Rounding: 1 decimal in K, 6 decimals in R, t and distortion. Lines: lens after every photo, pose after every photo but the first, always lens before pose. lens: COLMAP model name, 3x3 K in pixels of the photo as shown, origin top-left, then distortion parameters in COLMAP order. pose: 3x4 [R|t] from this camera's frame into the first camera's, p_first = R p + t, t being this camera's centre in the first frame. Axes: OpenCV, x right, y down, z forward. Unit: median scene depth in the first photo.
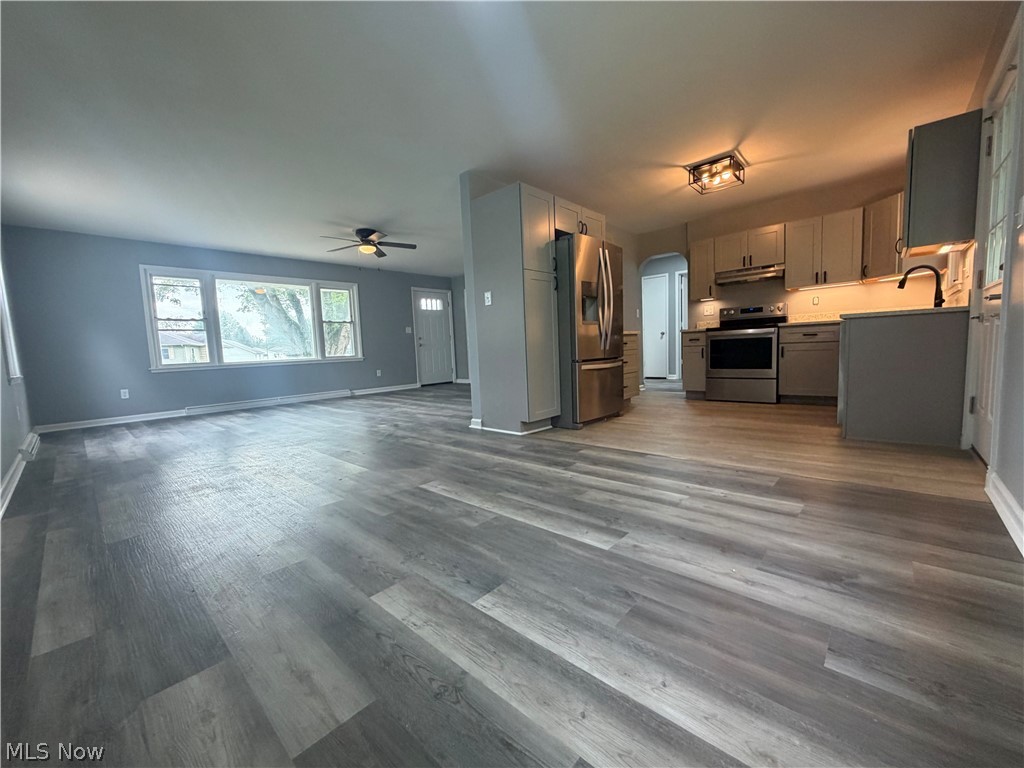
lens RADIAL K [[409.0, 0, 509.4], [0, 409.0, 386.2], [0, 0, 1]] dist [0.001356, 0.000045]
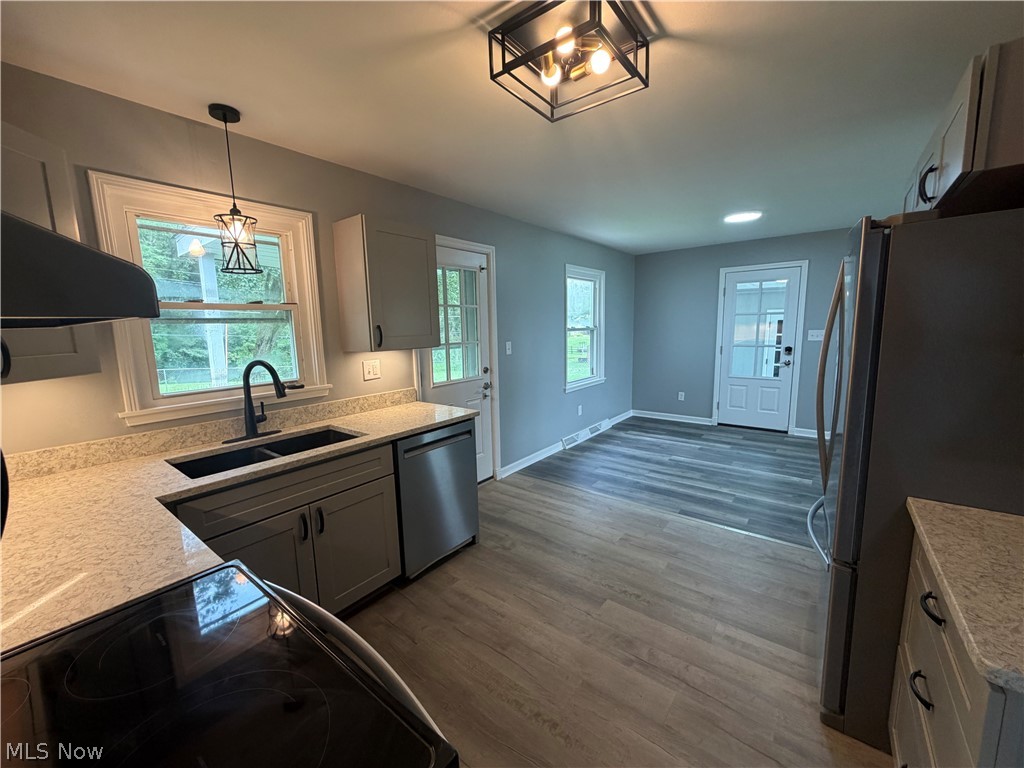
lens RADIAL K [[409.0, 0, 511.1], [0, 409.0, 382.9], [0, 0, 1]] dist [0.001356, 0.000045]
pose [[-0.993907, 0.080452, -0.075344, 1.324228], [0.060017, 0.968347, 0.242285, -0.739583], [0.092452, 0.236287, -0.967275, 3.045031]]
